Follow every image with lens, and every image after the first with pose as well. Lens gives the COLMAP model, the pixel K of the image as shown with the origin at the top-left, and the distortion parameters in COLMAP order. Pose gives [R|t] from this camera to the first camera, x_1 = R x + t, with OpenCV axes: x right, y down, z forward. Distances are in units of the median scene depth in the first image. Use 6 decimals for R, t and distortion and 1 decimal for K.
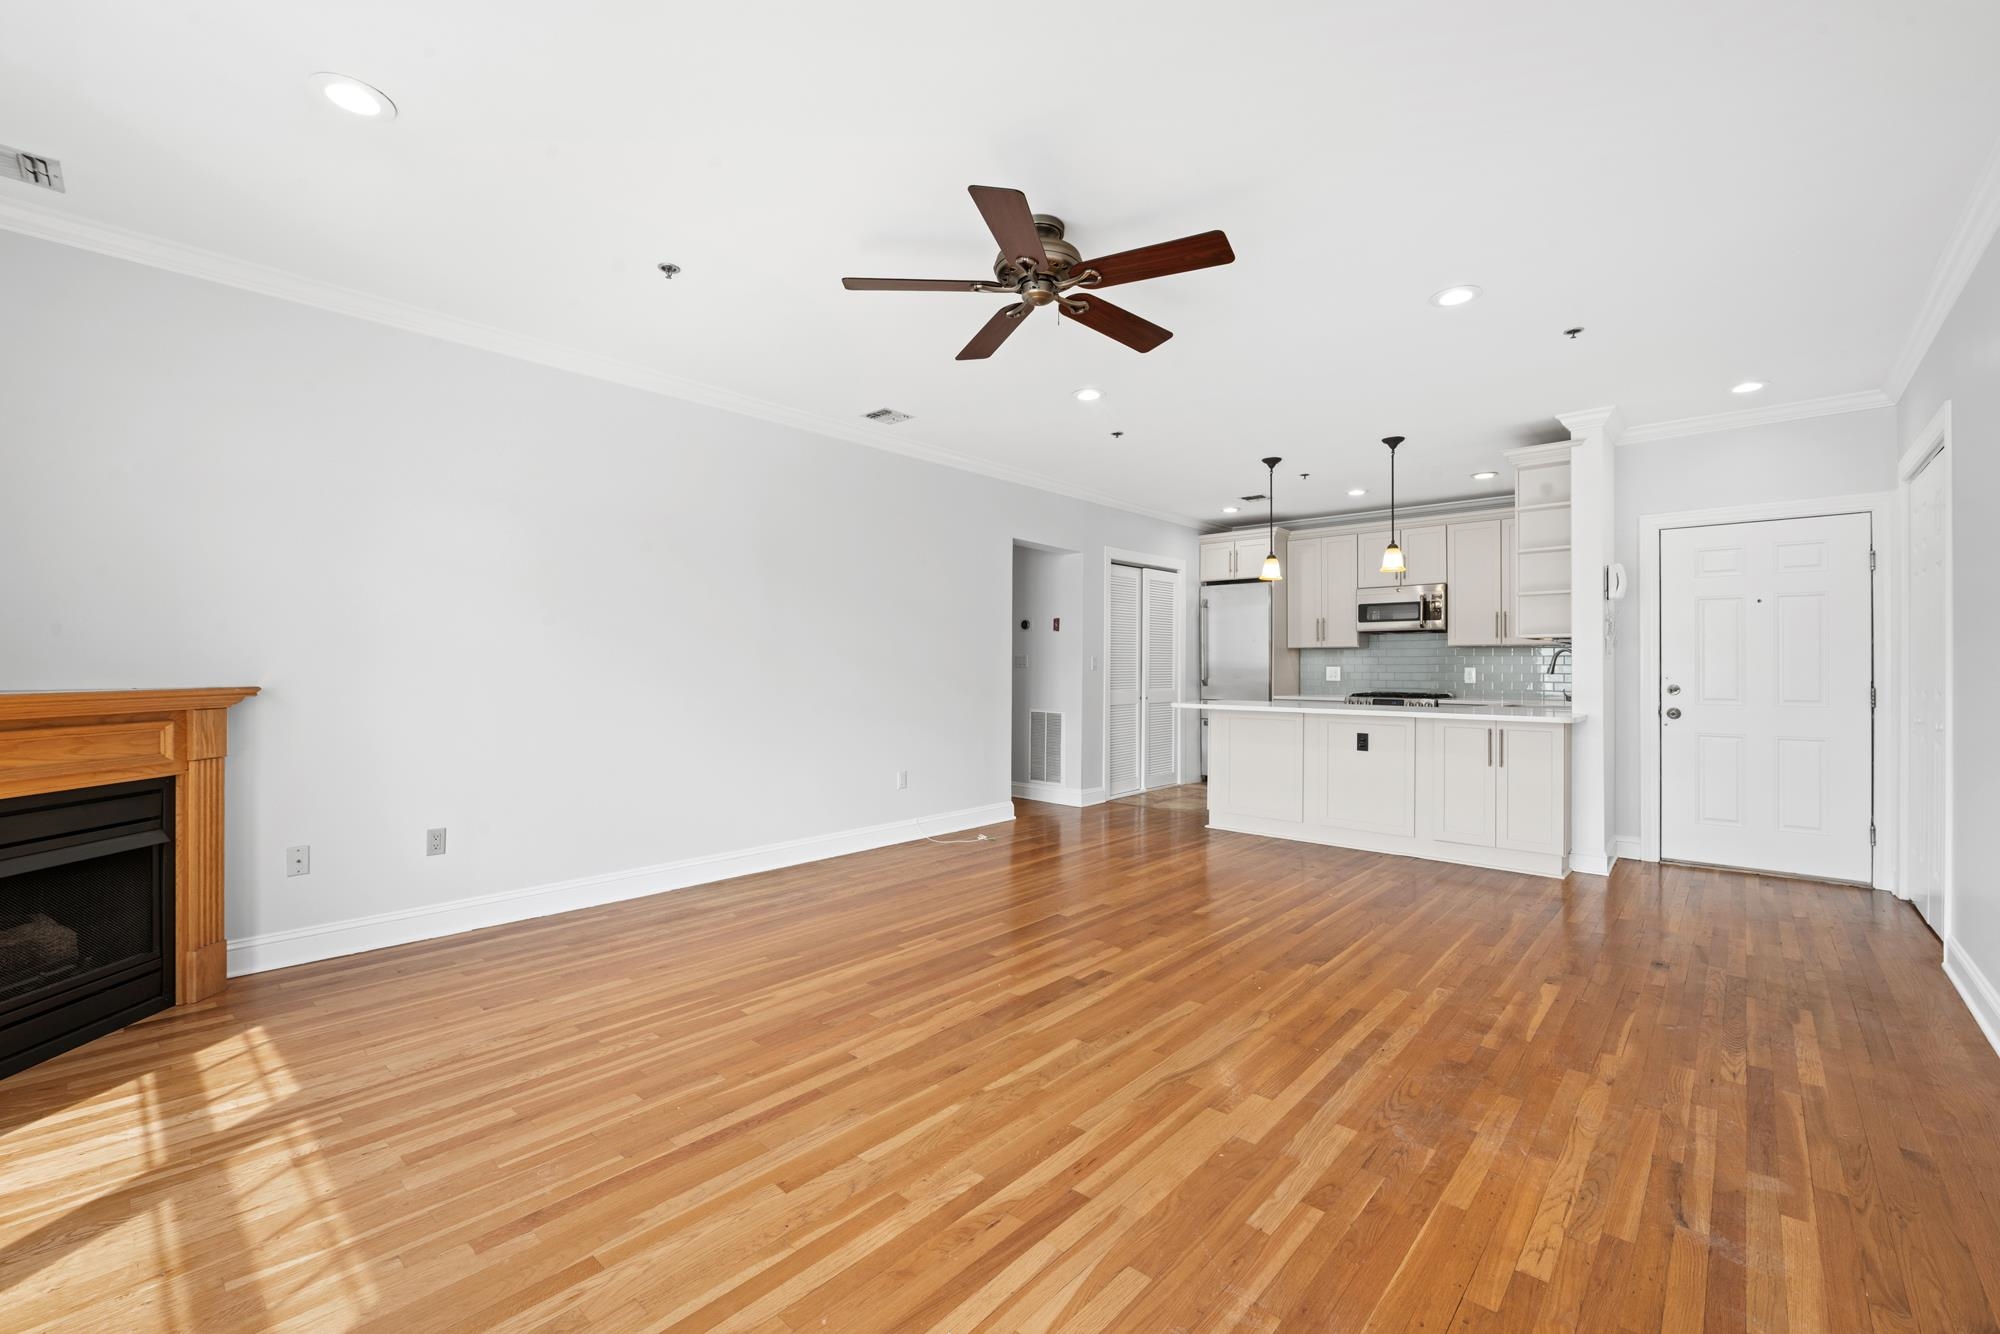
lens RADIAL K [[832.1, 0, 1005.8], [0, 832.1, 647.6], [0, 0, 1]] dist [-0.007235, -0.002884]
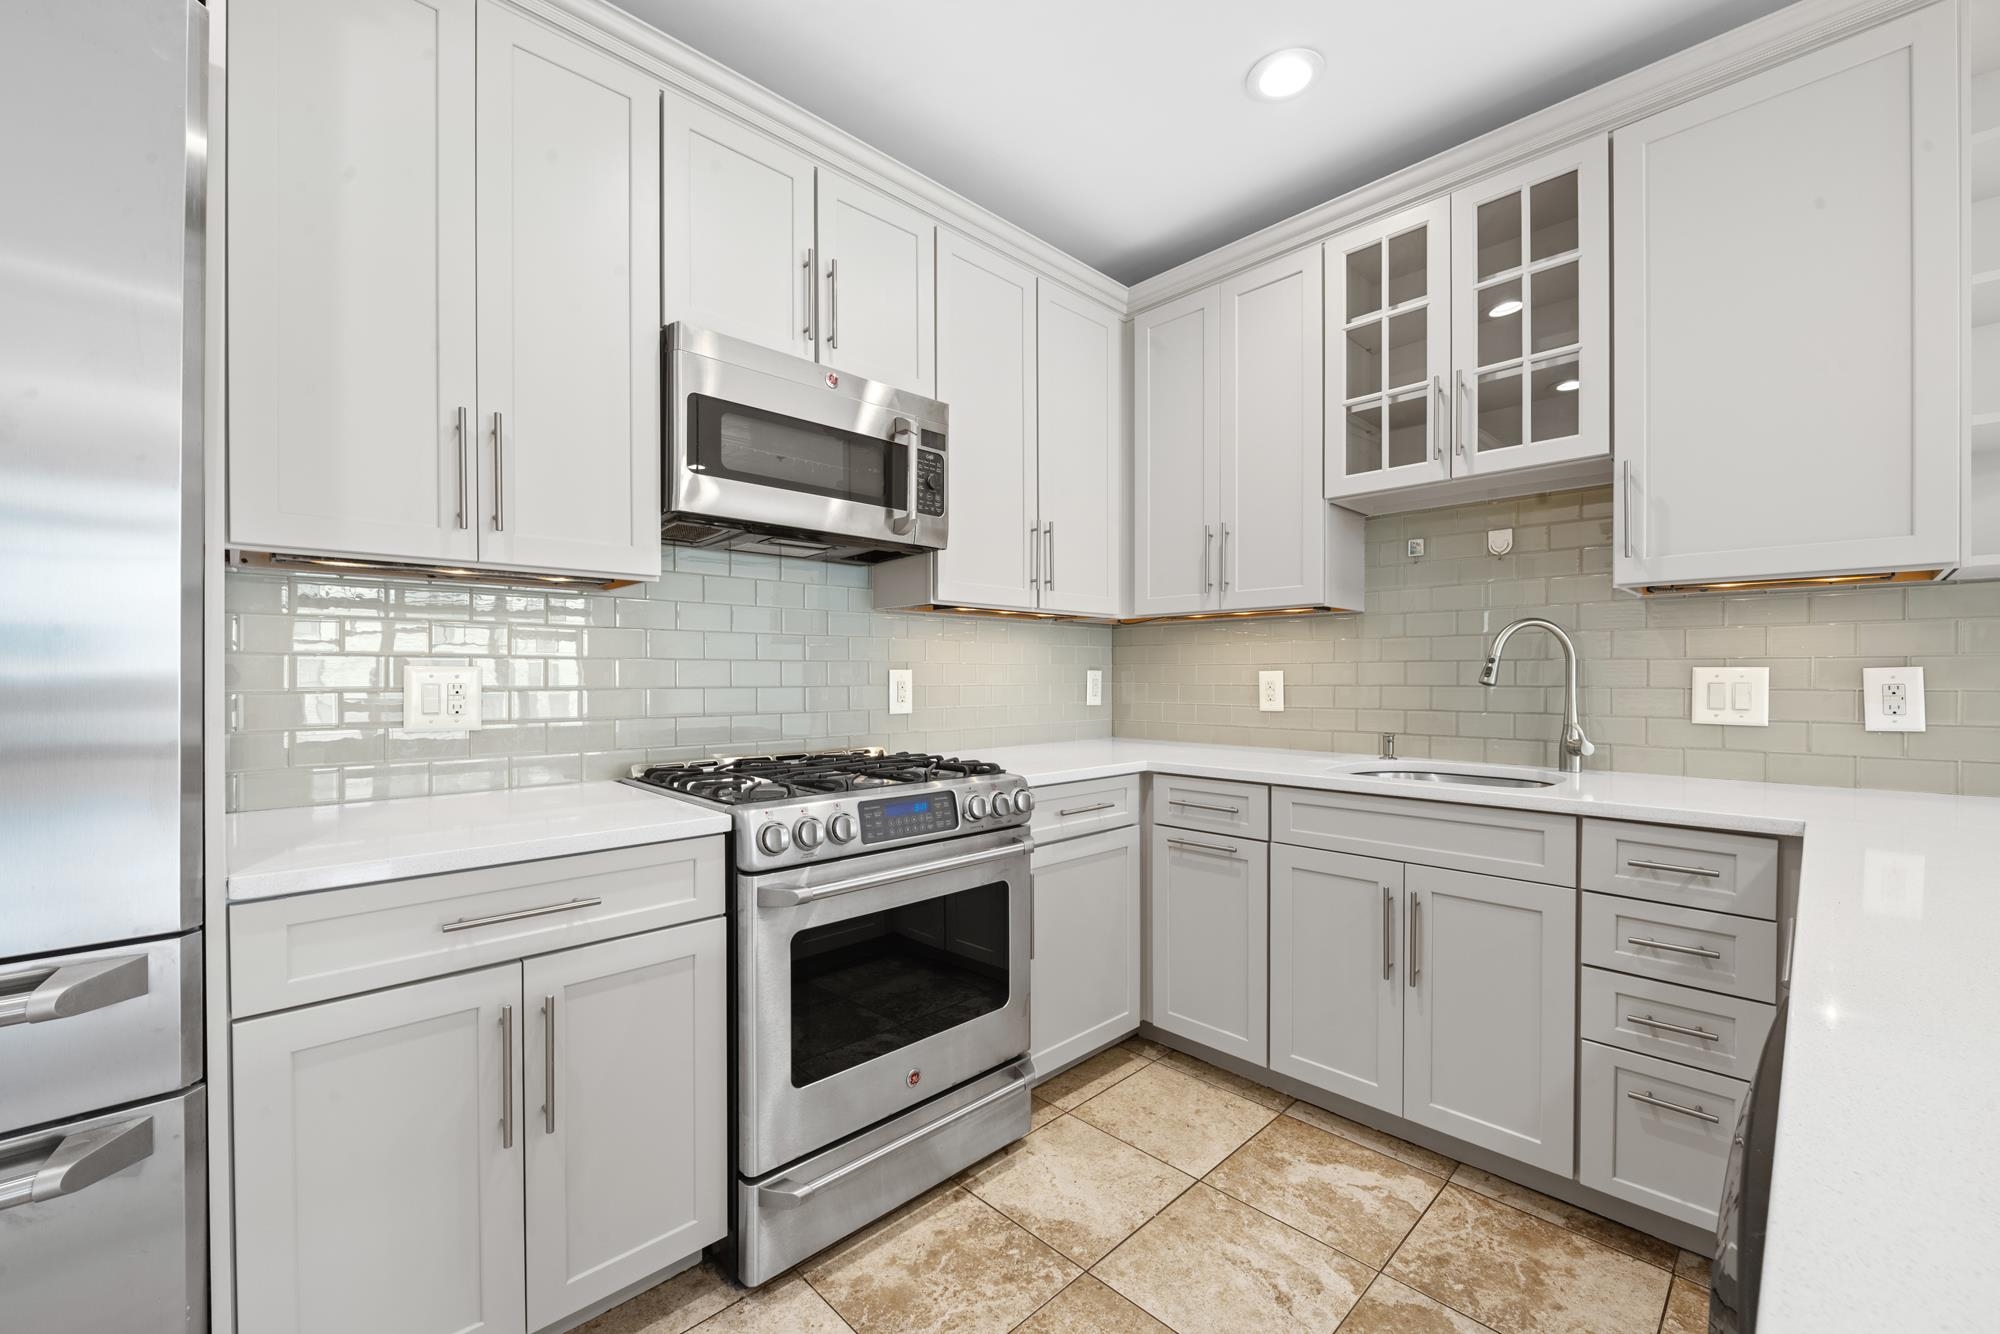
lens RADIAL K [[801.3, 0, 1002.8], [0, 801.3, 678.4], [0, 0, 1]] dist [-0.006973, -0.000221]
pose [[0.070903, -0.007559, 0.997455, 0.551641], [-0.020760, 0.999744, 0.009052, 0.059356], [-0.997267, -0.021349, 0.070728, 2.357154]]
